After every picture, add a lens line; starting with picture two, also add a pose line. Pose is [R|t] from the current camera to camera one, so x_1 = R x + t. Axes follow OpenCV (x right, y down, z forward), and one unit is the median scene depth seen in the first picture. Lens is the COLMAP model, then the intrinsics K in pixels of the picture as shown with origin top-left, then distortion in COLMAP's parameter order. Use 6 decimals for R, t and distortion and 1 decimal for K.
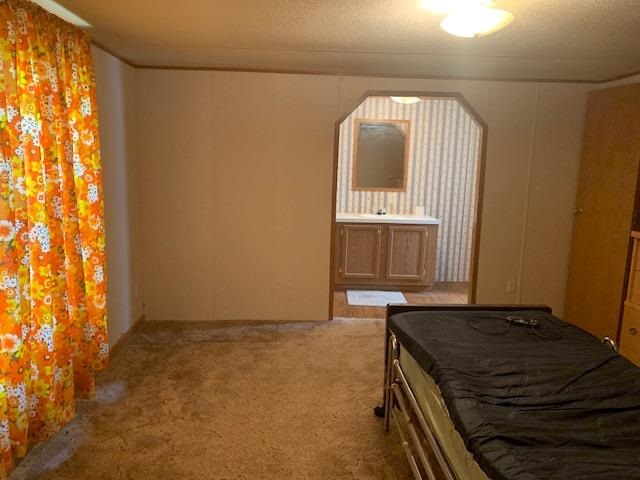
lens RADIAL K [[493.7, 0, 318.1], [0, 493.7, 239.2], [0, 0, 1]] dist [0.061493, -0.004841]
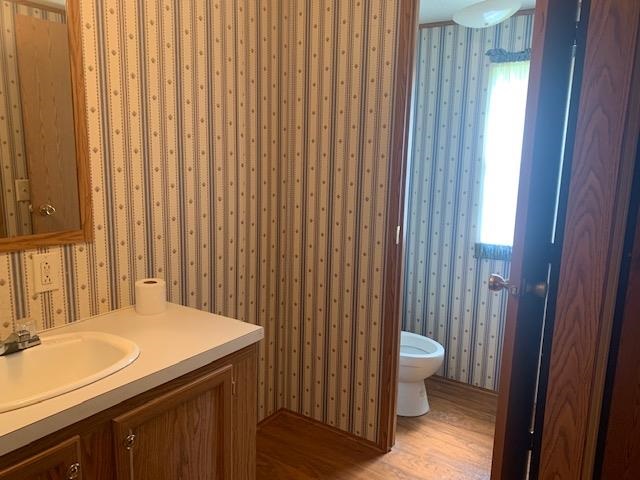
lens RADIAL K [[493.7, 0, 319.4], [0, 493.7, 241.3], [0, 0, 1]] dist [0.061493, -0.004841]
pose [[0.599350, -0.153297, 0.785671, 0.028168], [0.118114, 0.987684, 0.102609, -0.109445], [-0.791725, 0.031300, 0.610076, 0.717438]]
